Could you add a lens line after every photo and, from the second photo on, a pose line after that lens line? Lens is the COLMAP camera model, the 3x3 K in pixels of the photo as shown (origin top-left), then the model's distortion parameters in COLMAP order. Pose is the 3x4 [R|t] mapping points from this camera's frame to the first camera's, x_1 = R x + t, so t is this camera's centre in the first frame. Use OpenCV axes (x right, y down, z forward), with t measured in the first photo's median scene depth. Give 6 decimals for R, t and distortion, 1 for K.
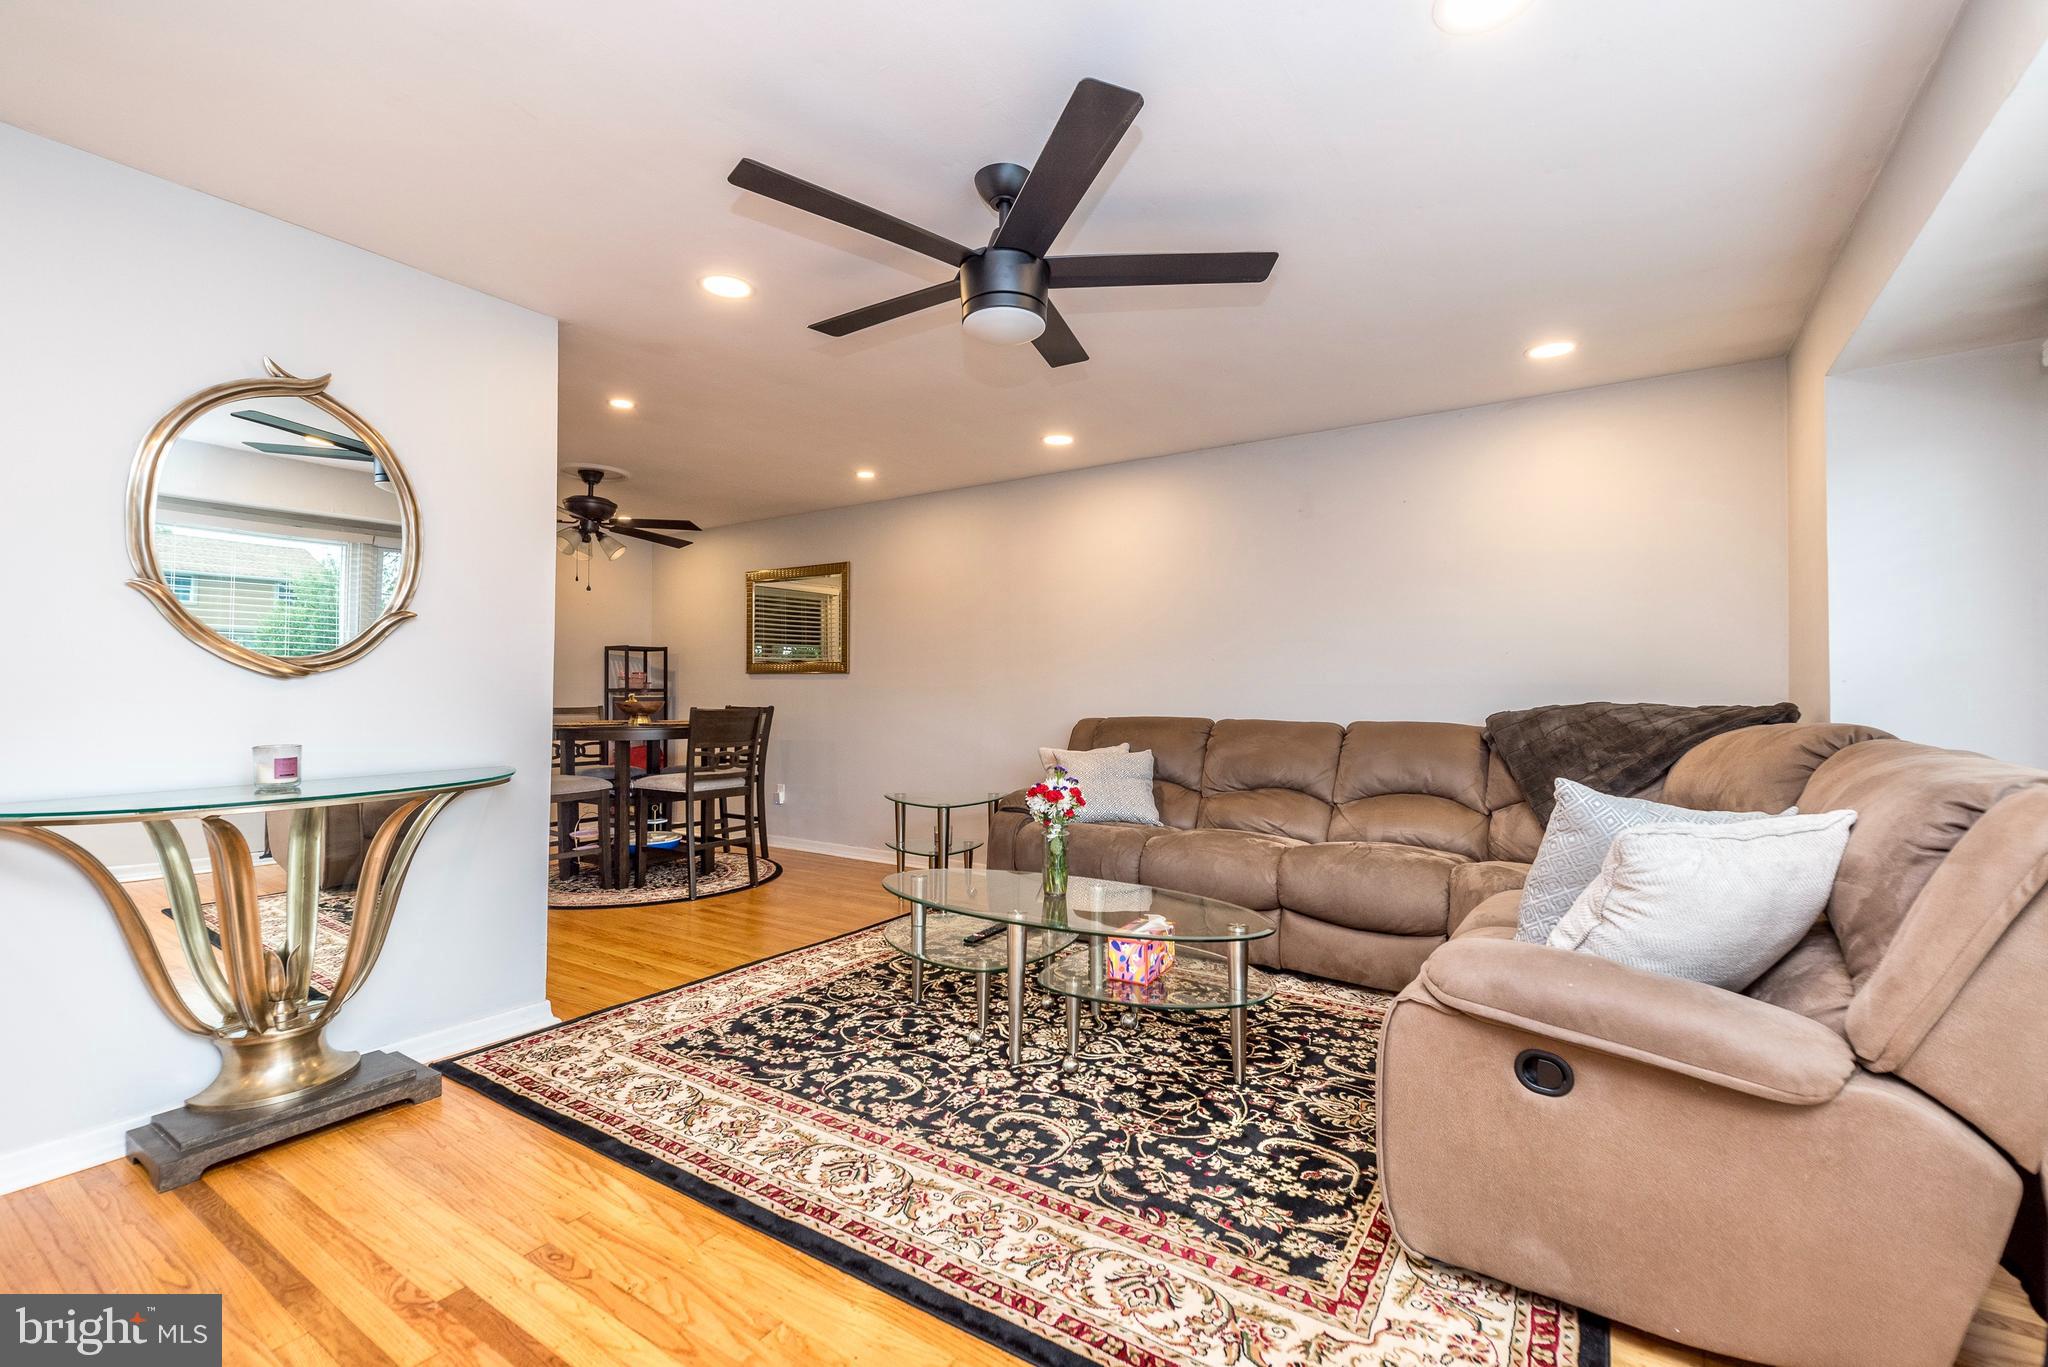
lens RADIAL K [[923.5, 0, 1034.5], [0, 923.5, 690.2], [0, 0, 1]] dist [0.006744, -0.000317]
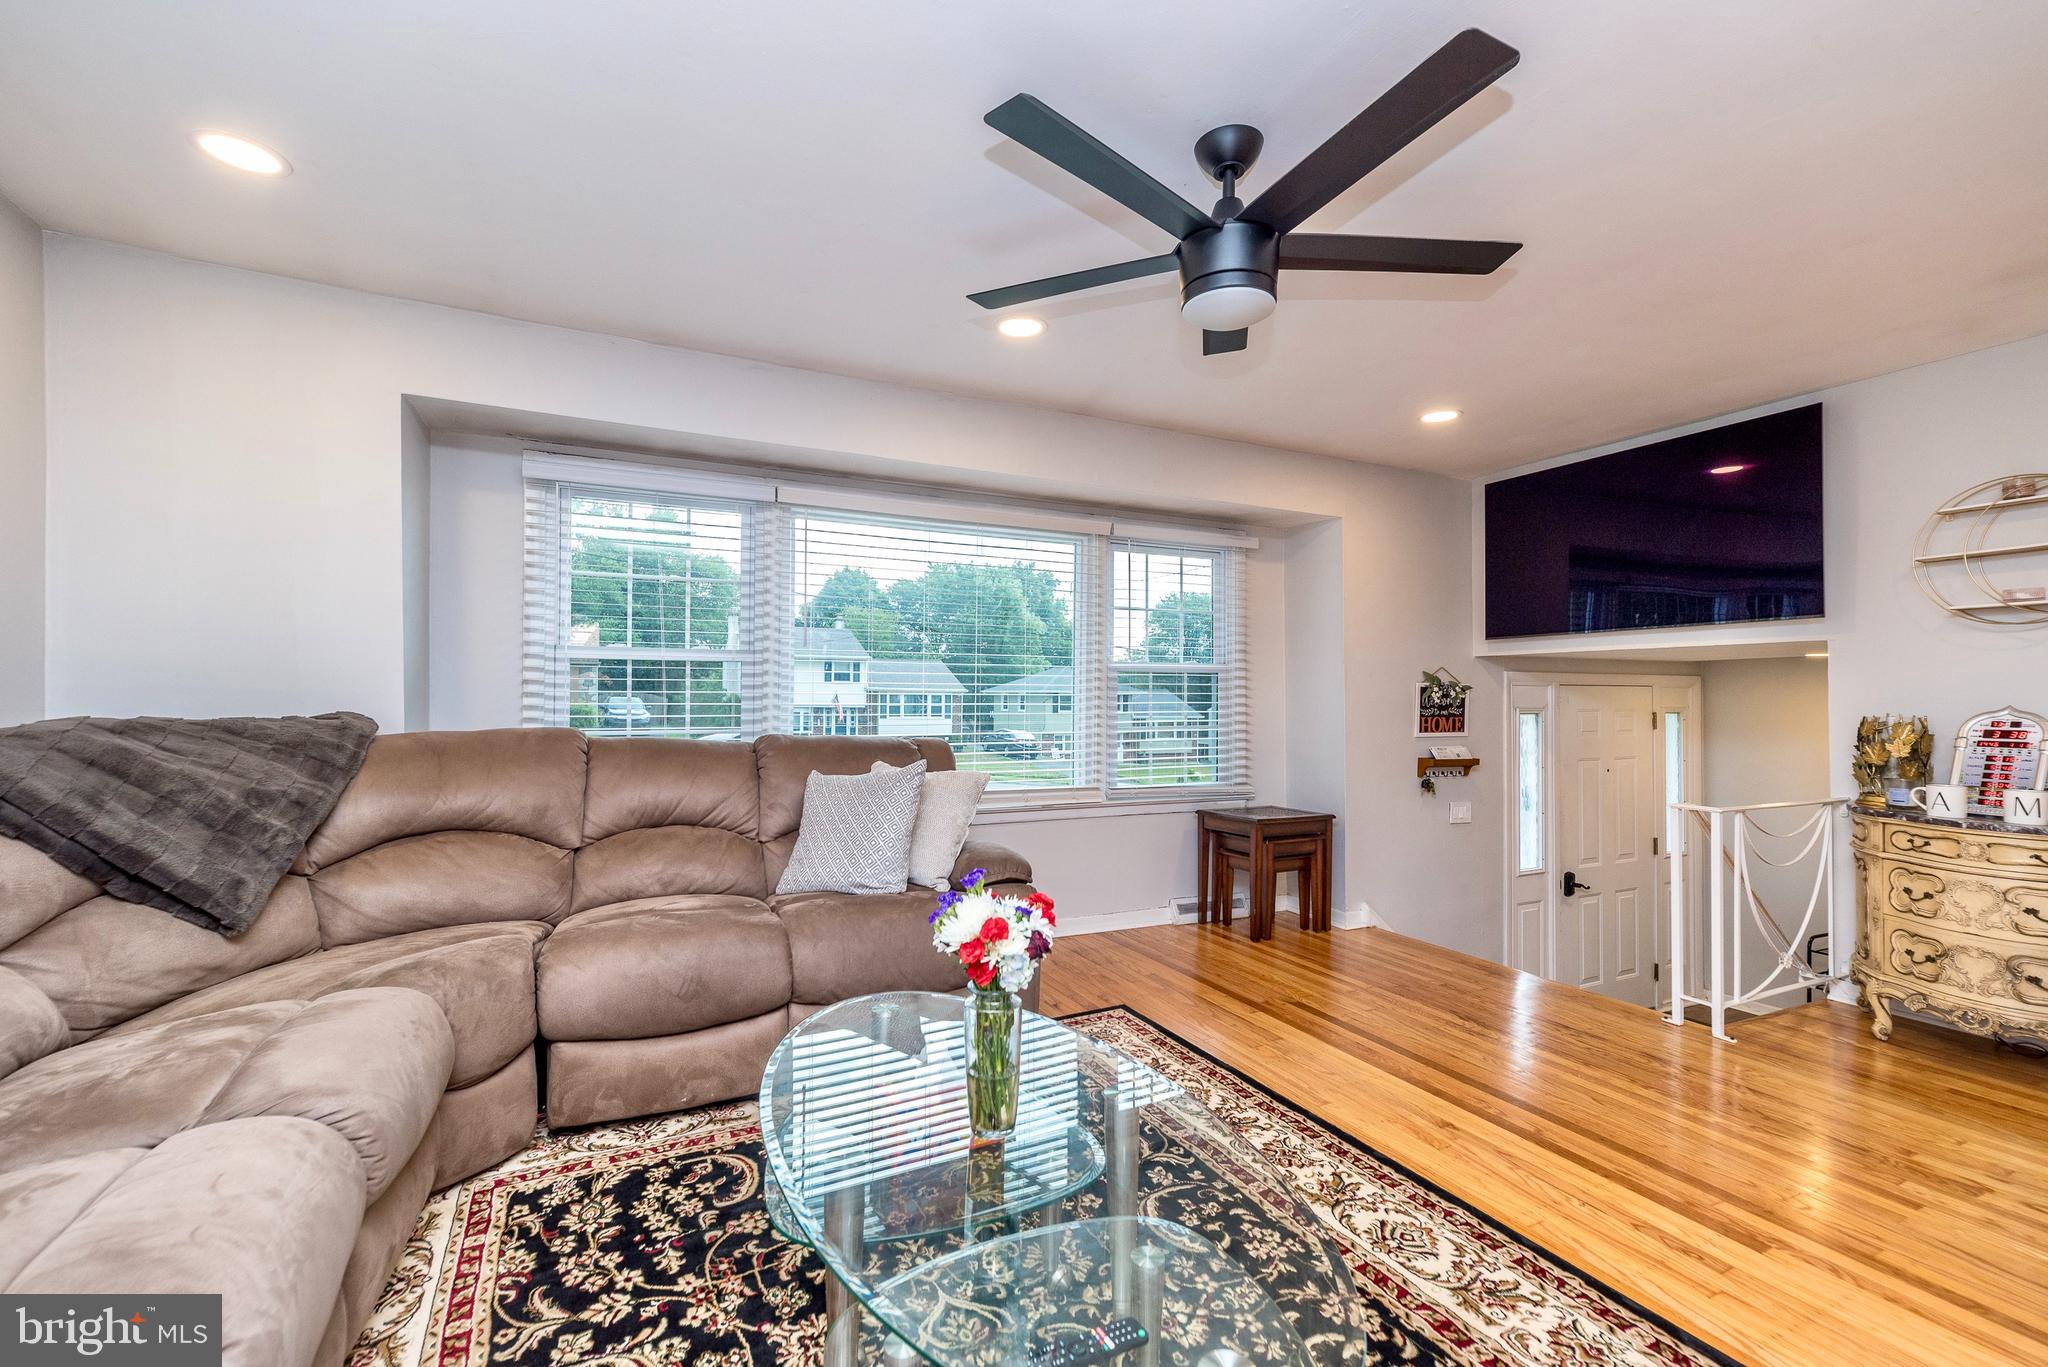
lens RADIAL K [[923.5, 0, 1034.5], [0, 923.5, 690.2], [0, 0, 1]] dist [0.006744, -0.000317]
pose [[-0.872892, -0.000960, 0.487912, -0.313263], [-0.006769, 0.999926, -0.010143, -0.002968], [-0.487866, -0.012156, -0.872834, 1.890015]]
